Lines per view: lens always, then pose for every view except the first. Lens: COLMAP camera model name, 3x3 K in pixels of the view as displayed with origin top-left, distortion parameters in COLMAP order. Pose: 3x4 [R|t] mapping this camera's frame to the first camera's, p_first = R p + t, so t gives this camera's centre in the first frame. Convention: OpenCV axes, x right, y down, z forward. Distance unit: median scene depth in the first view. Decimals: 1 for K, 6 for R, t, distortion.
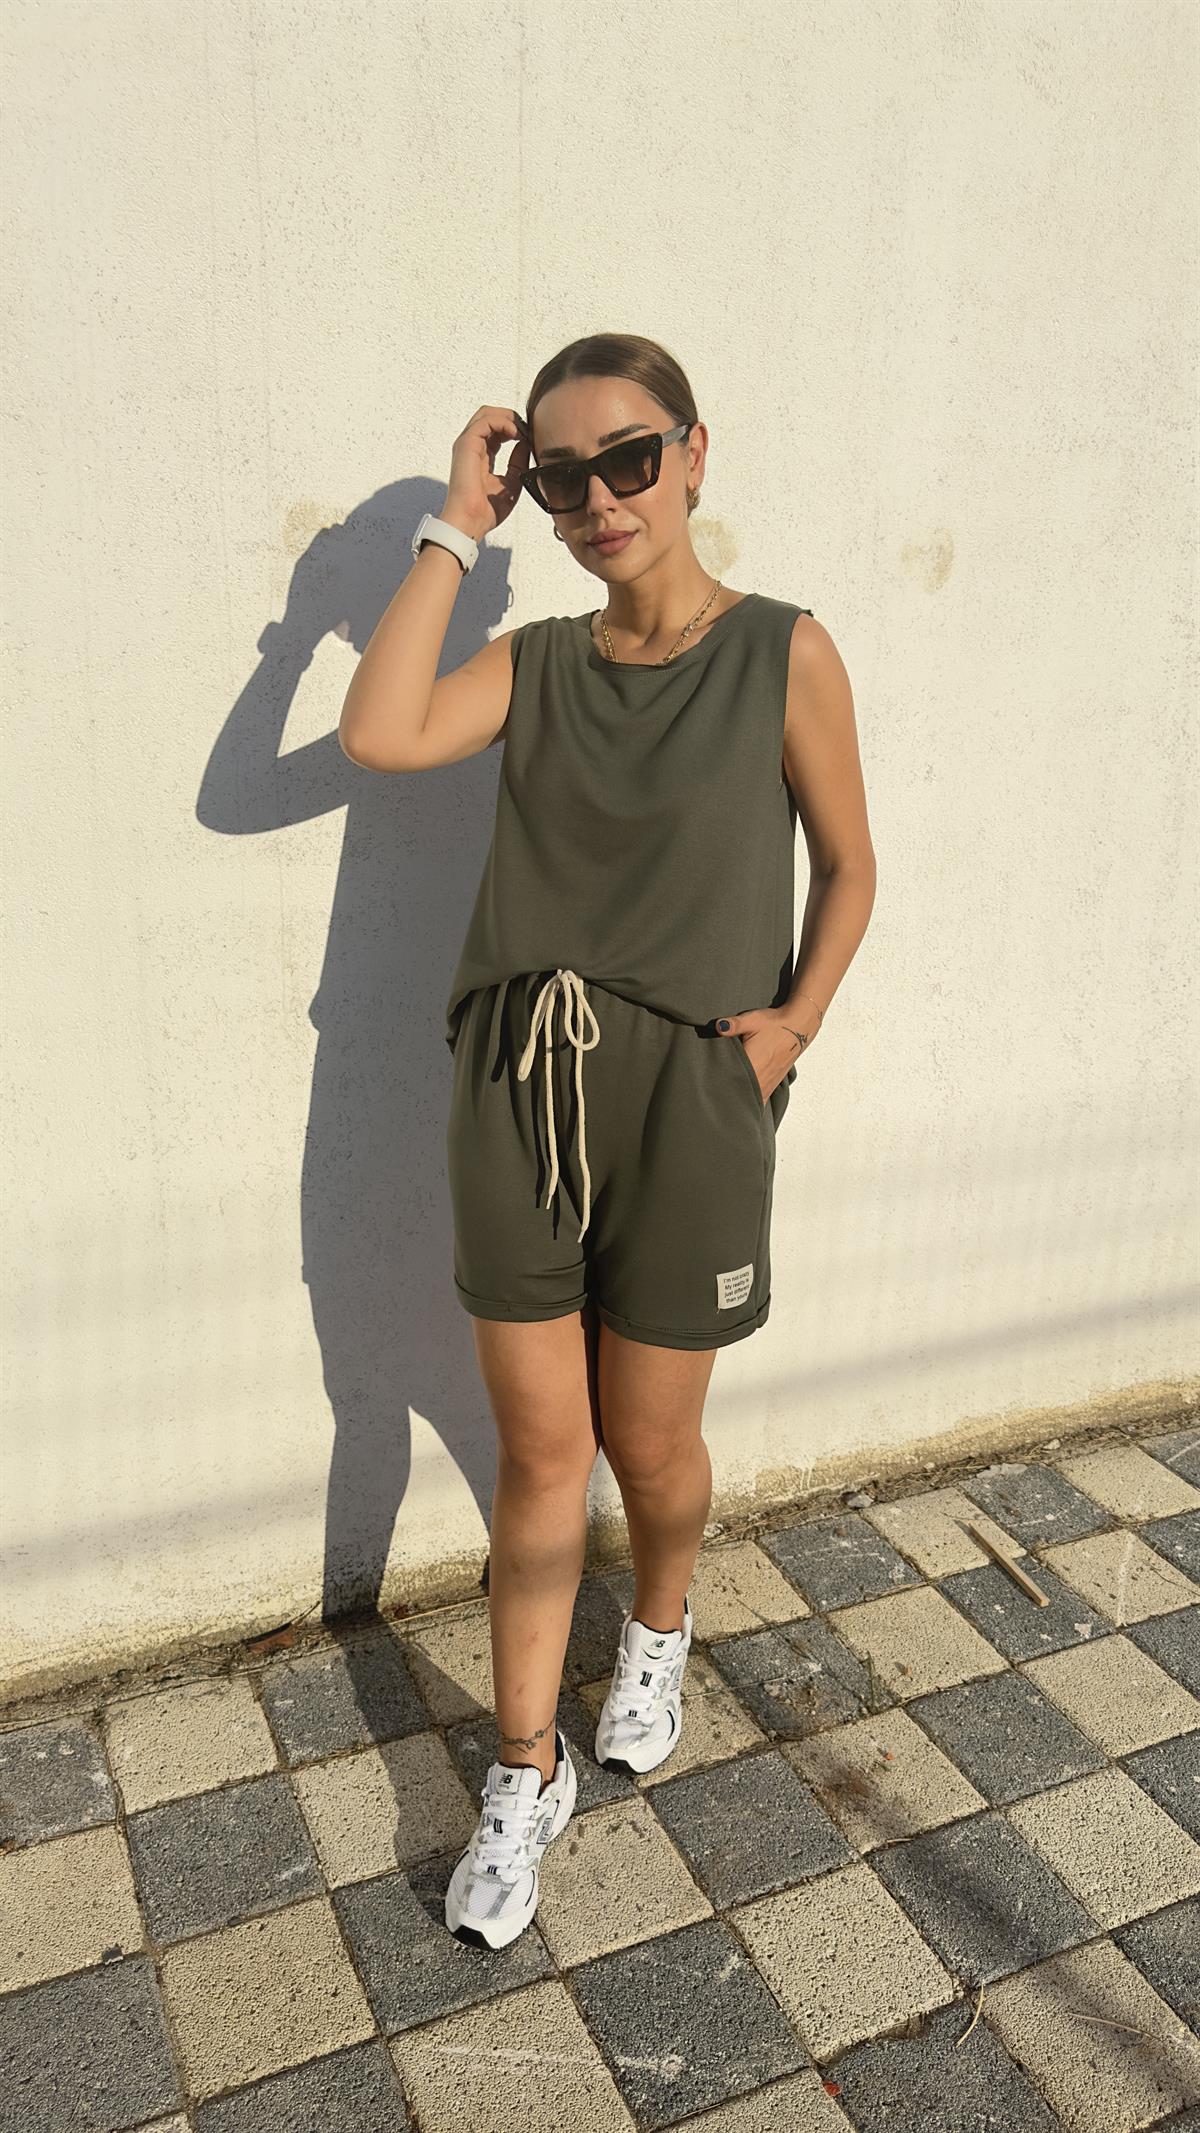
lens RADIAL K [[1526.9, 0, 621.5], [0, 1526.9, 1071.0], [0, 0, 1]] dist [0.018370, -0.030292]
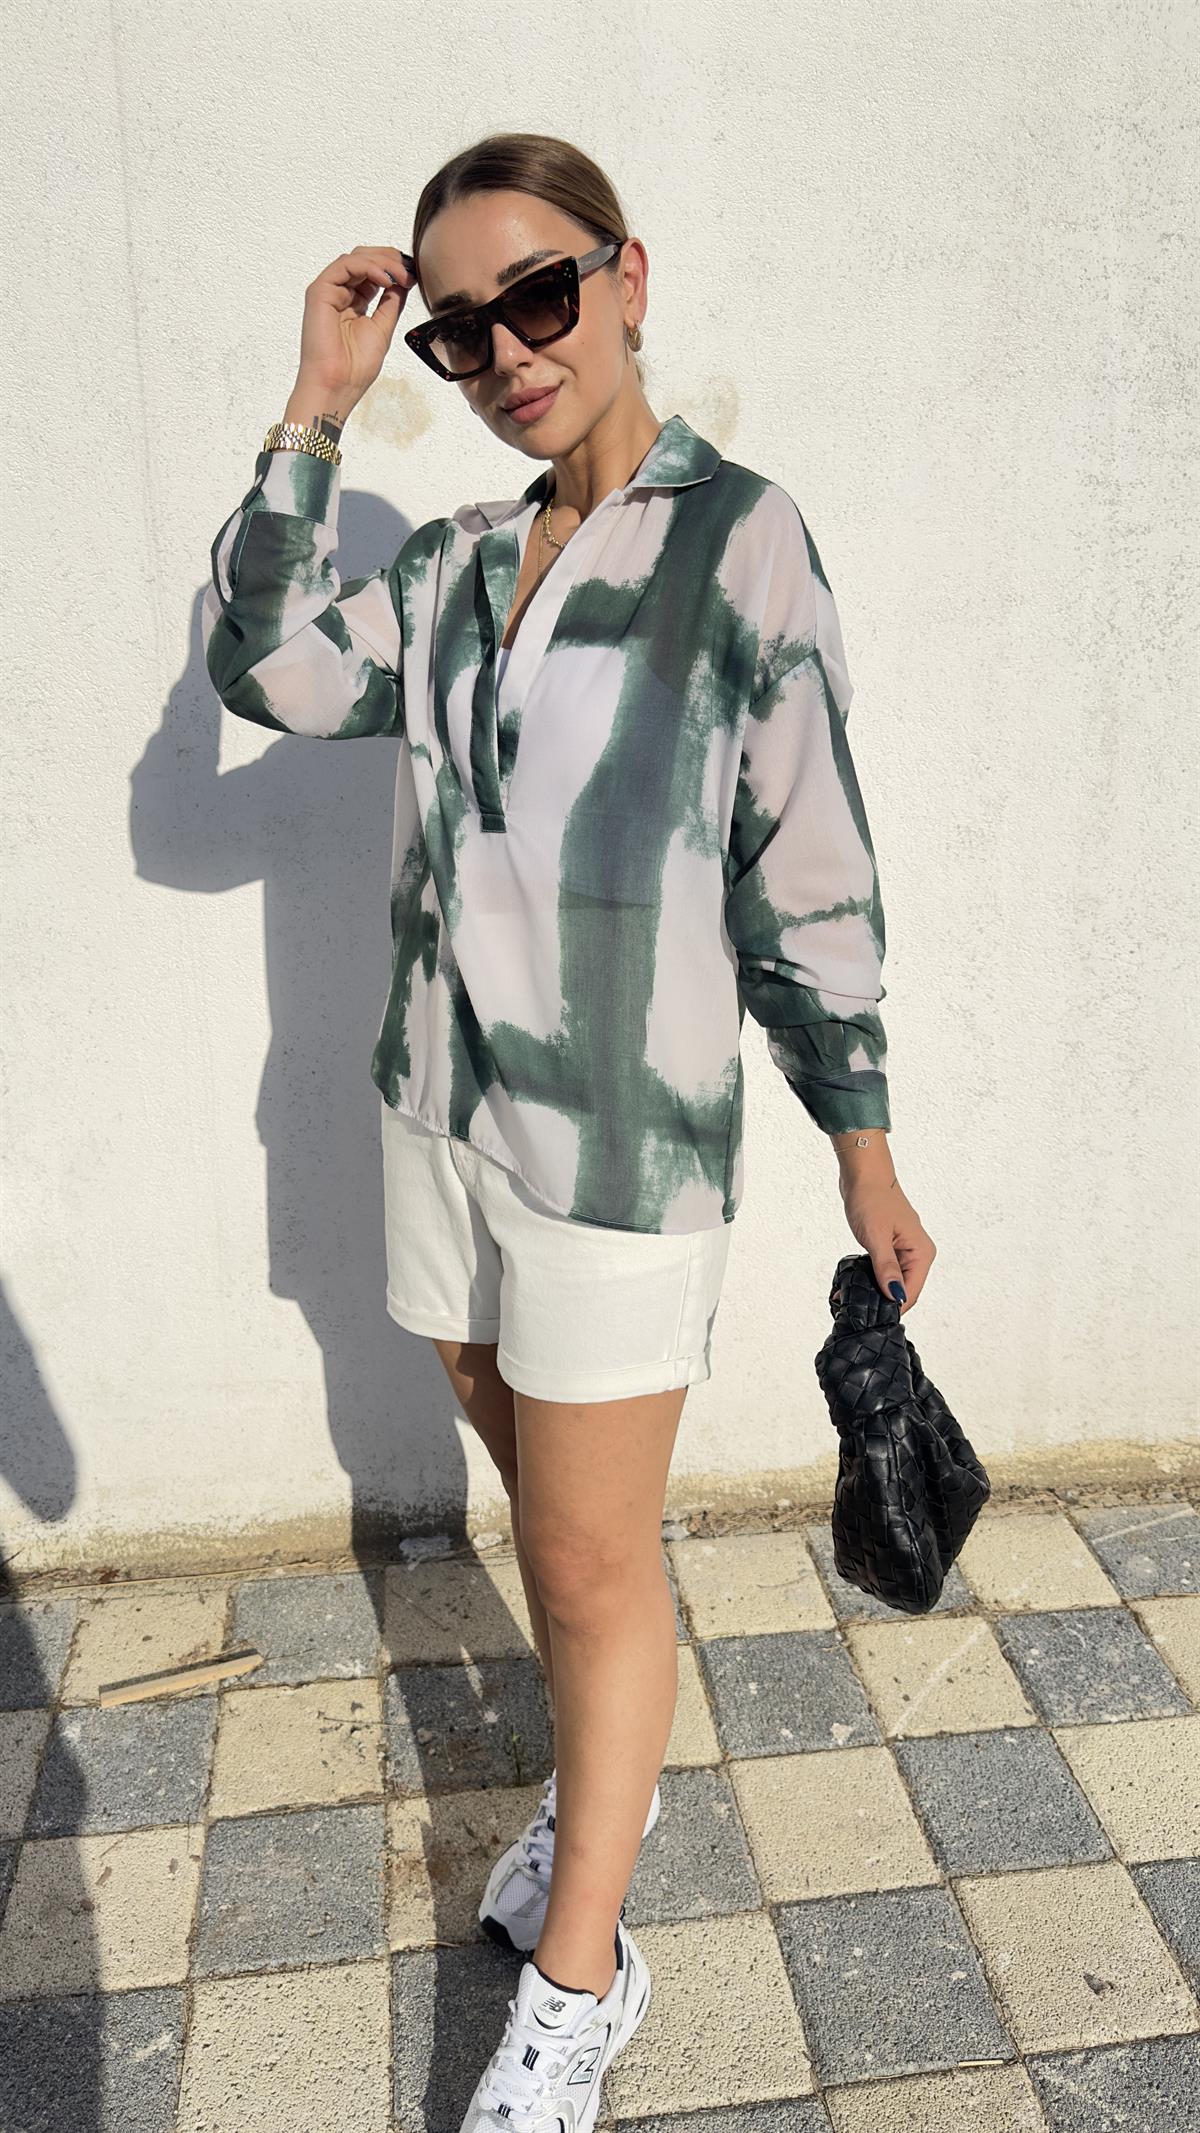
lens RADIAL K [[1526.9, 0, 612.4], [0, 1526.9, 1055.1], [0, 0, 1]] dist [0.018370, -0.030292]
pose [[0.953695, 0.062912, -0.294122, 0.451462], [-0.055592, 0.997902, 0.033190, -0.017938], [0.295593, -0.015302, 0.955192, 0.212457]]
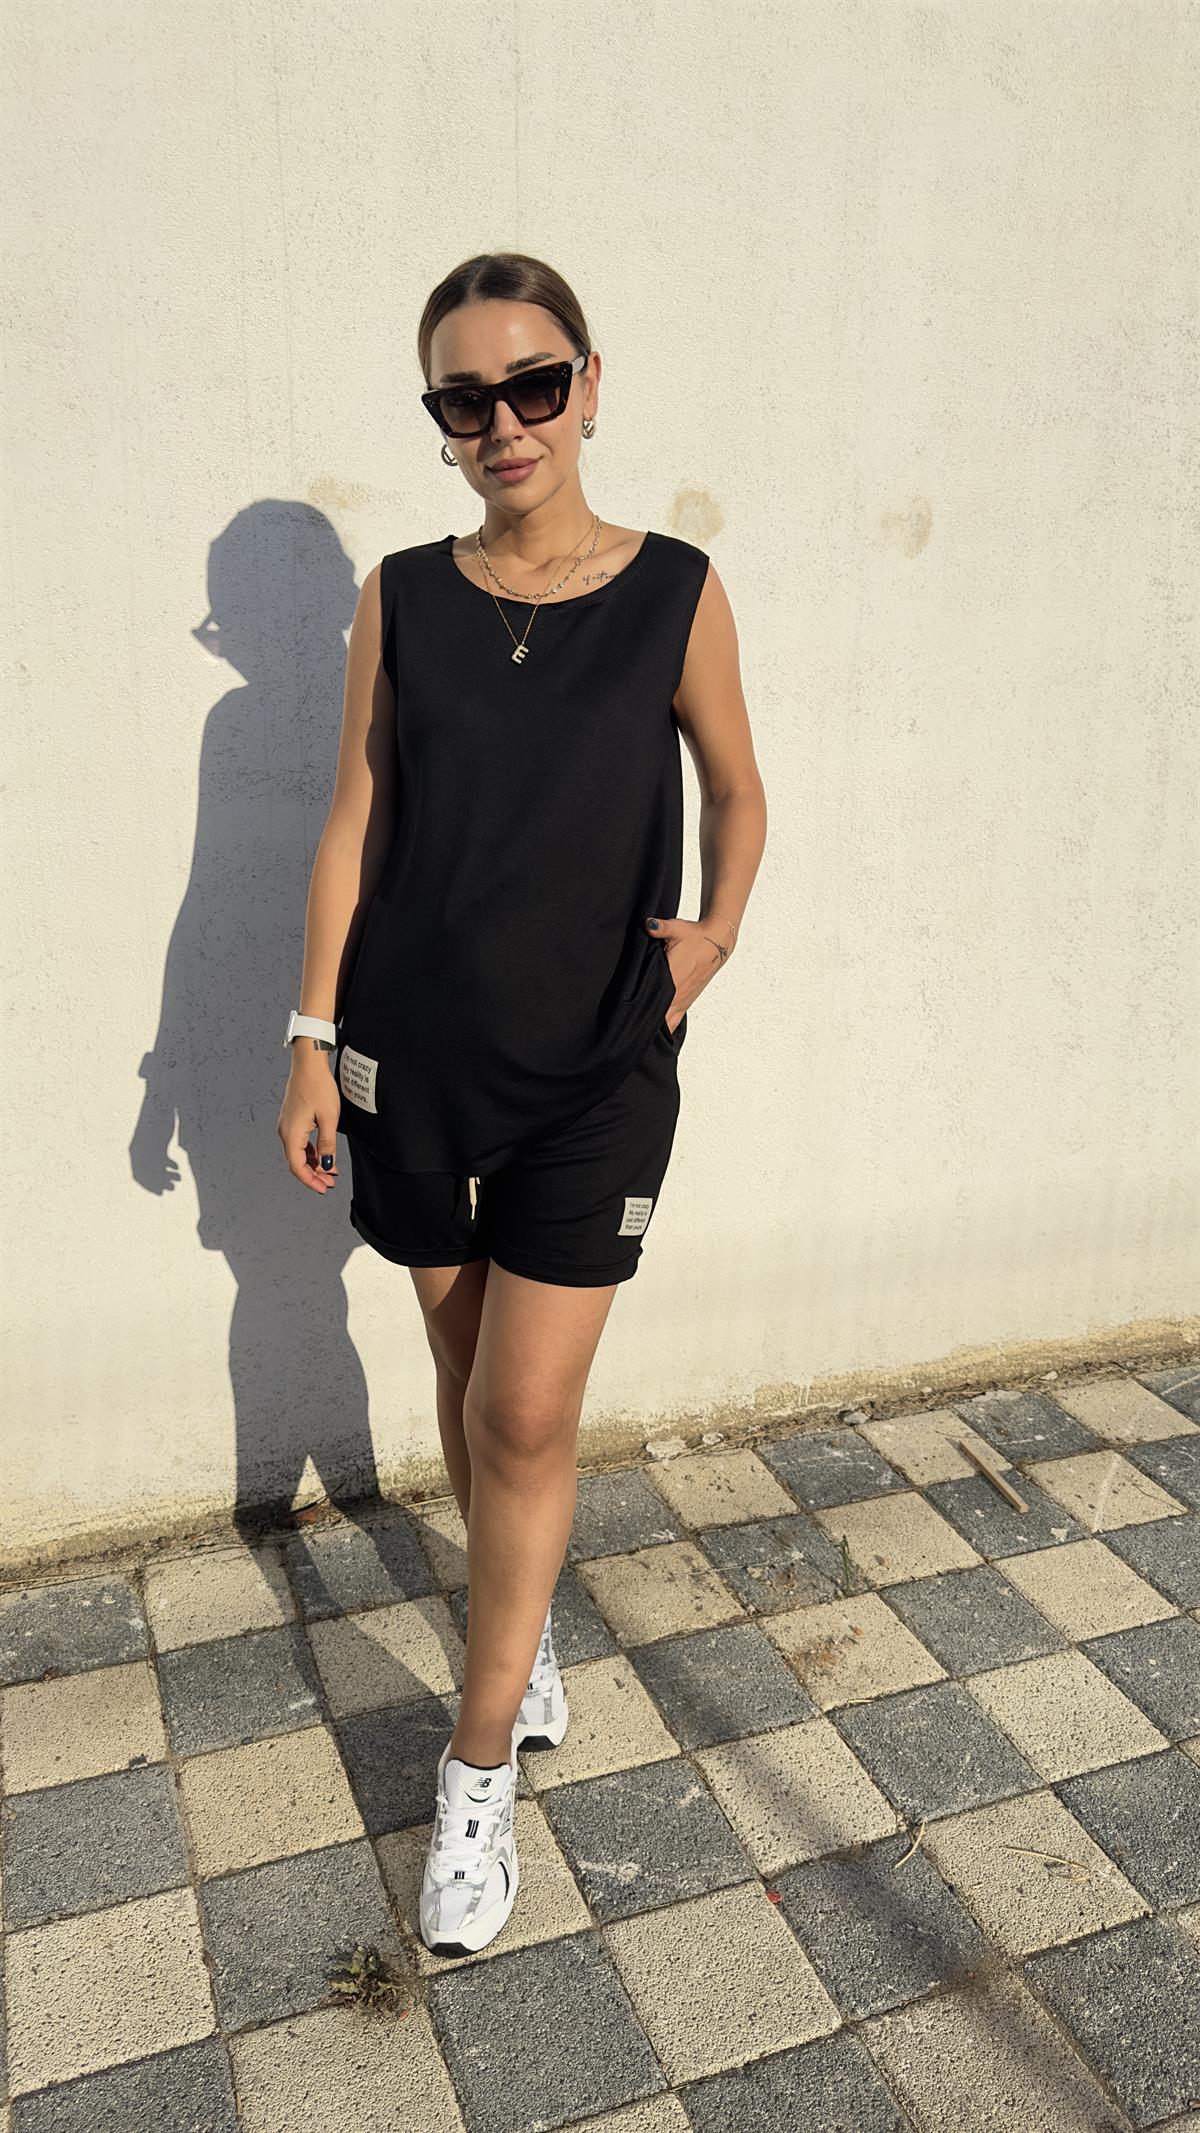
lens RADIAL K [[1526.9, 0, 607.7], [0, 1526.9, 1055.6], [0, 0, 1]] dist [0.018370, -0.030292]
pose [[0.997535, 0.003642, -0.070079, 0.072295], [-0.005095, 0.999775, -0.020570, 0.066550], [0.069988, 0.020877, 0.997329, -0.088193]]
